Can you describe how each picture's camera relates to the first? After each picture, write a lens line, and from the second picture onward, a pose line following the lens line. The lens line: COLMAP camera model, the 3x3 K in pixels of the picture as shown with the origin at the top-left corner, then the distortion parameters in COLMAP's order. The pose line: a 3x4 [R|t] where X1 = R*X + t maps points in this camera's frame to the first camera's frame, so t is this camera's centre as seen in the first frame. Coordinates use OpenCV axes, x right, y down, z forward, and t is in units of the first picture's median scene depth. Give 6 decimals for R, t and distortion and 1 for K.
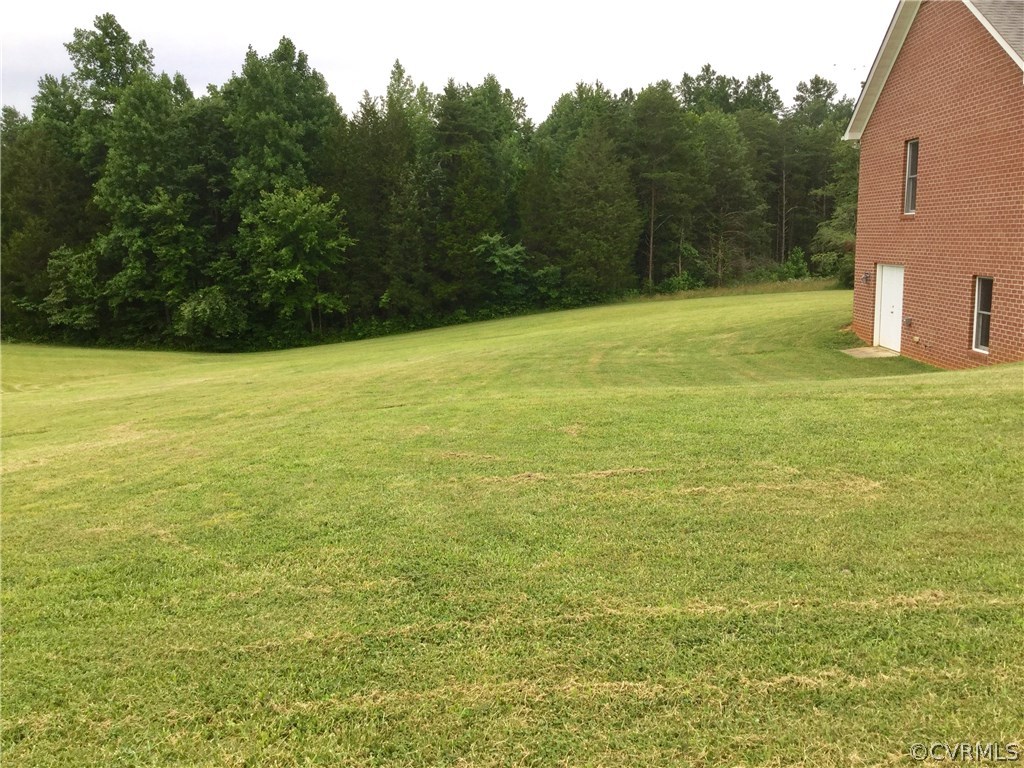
lens RADIAL K [[913.6, 0, 525.5], [0, 913.6, 384.6], [0, 0, 1]] dist [0.080084, -0.157582]
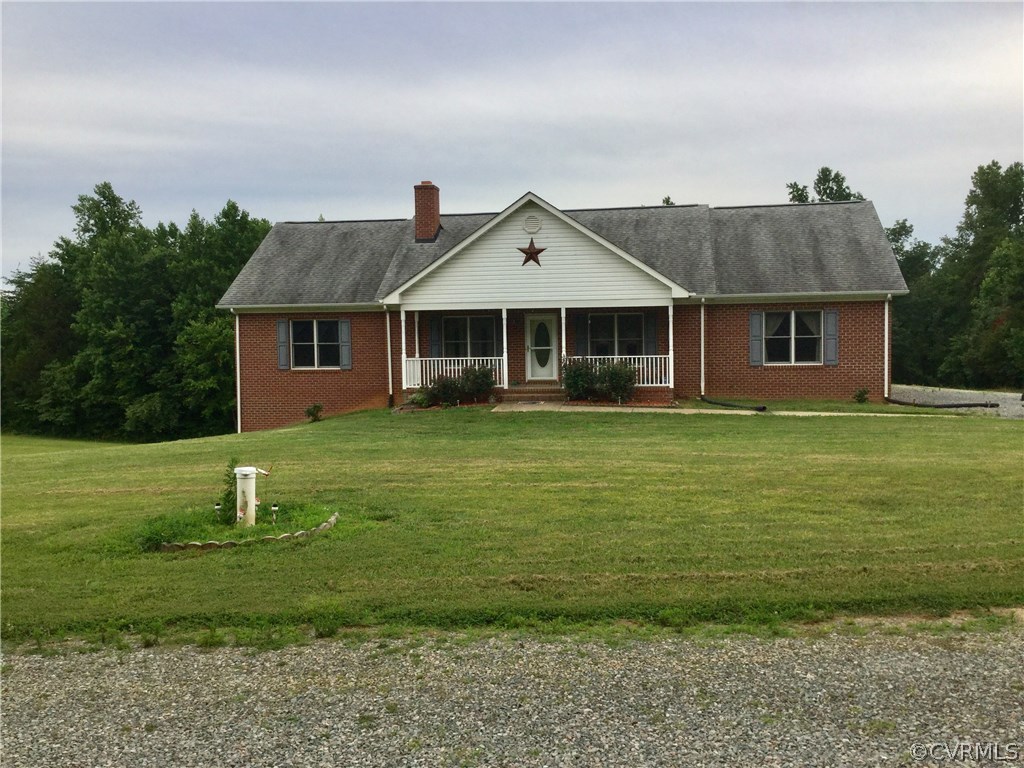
lens RADIAL K [[913.6, 0, 525.5], [0, 913.6, 384.6], [0, 0, 1]] dist [0.080084, -0.157582]
pose [[0.992234, 0.007046, -0.124185, 0.536527], [-0.020424, 0.994073, -0.106783, 0.013902], [0.122697, 0.108491, 0.986497, -0.326738]]
